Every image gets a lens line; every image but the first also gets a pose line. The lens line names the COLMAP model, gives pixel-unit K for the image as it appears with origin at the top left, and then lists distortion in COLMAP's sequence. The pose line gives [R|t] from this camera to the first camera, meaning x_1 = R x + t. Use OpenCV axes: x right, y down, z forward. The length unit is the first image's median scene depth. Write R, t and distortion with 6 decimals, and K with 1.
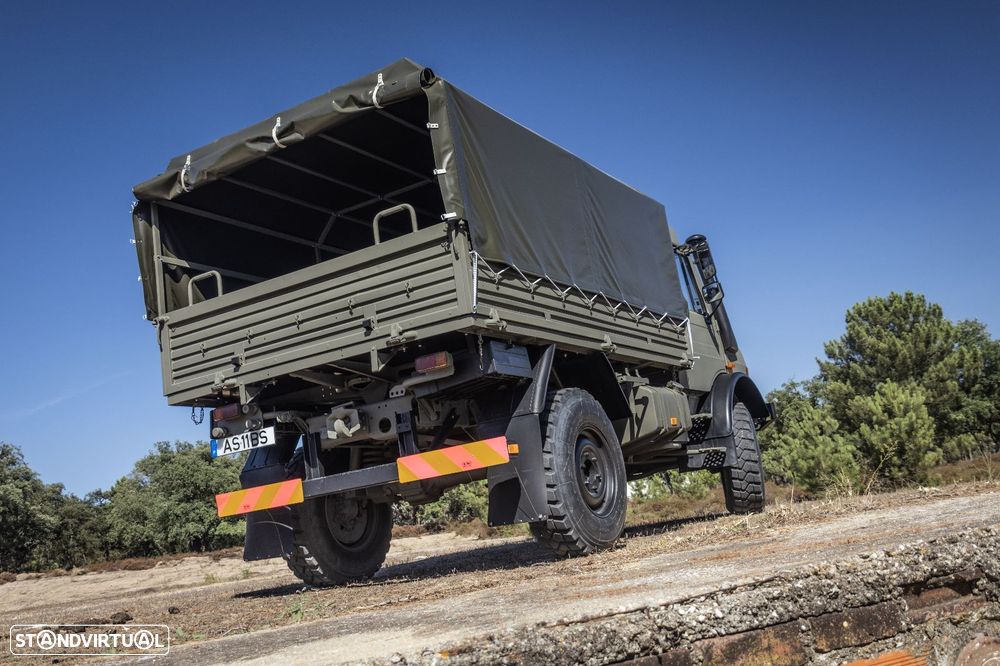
lens RADIAL K [[1263.9, 0, 500.0], [0, 1263.9, 333.0], [0, 0, 1]] dist [-0.003811, -0.004952]
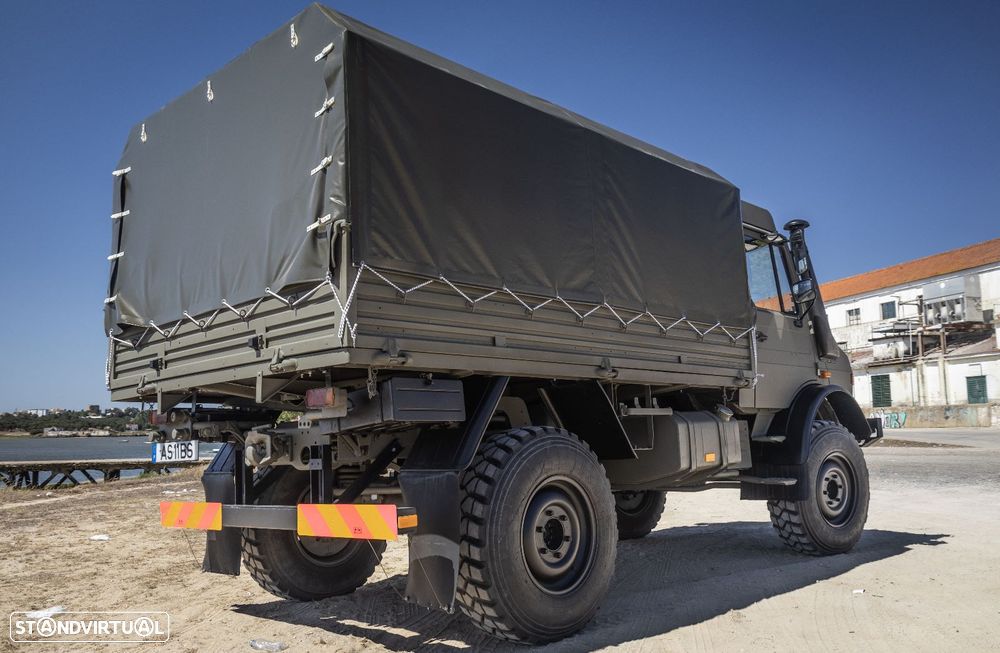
lens RADIAL K [[997.6, 0, 462.5], [0, 997.6, 331.4], [0, 0, 1]] dist [0.008889, 0.004237]
pose [[0.960975, 0.072274, -0.267028, 0.175614], [-0.052388, 0.995347, 0.080869, -0.066443], [0.271630, -0.063724, 0.960290, 0.388699]]
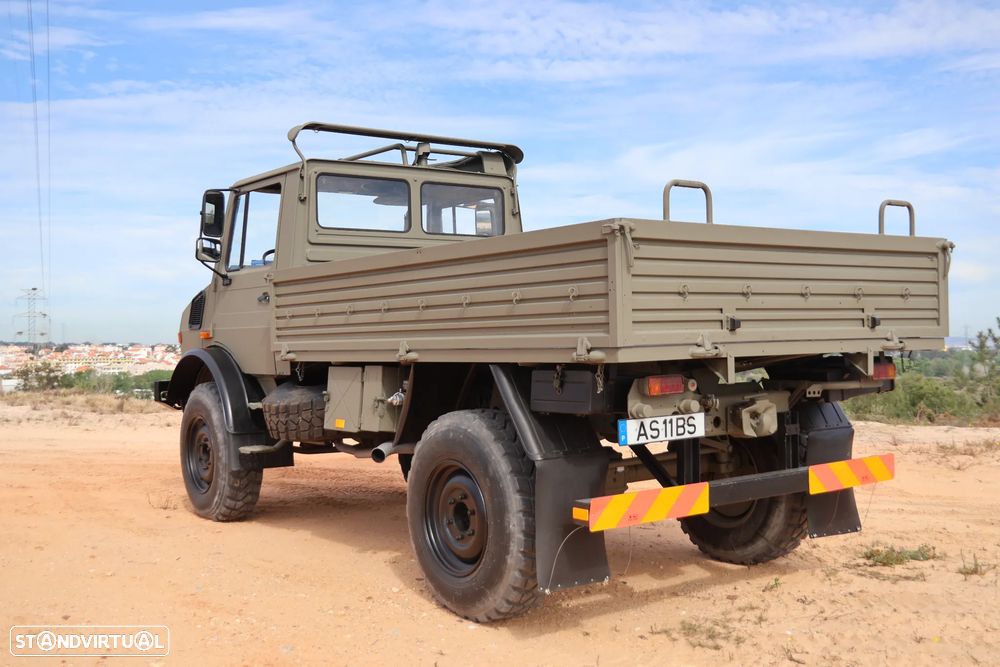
lens RADIAL K [[861.0, 0, 500.0], [0, 861.0, 333.5], [0, 0, 1]] dist [0.006029, 0.001767]
pose [[0.398466, 0.134942, 0.907202, -0.692090], [-0.200109, 0.978080, -0.057592, 0.081526], [-0.895088, -0.158590, 0.416734, 0.900850]]
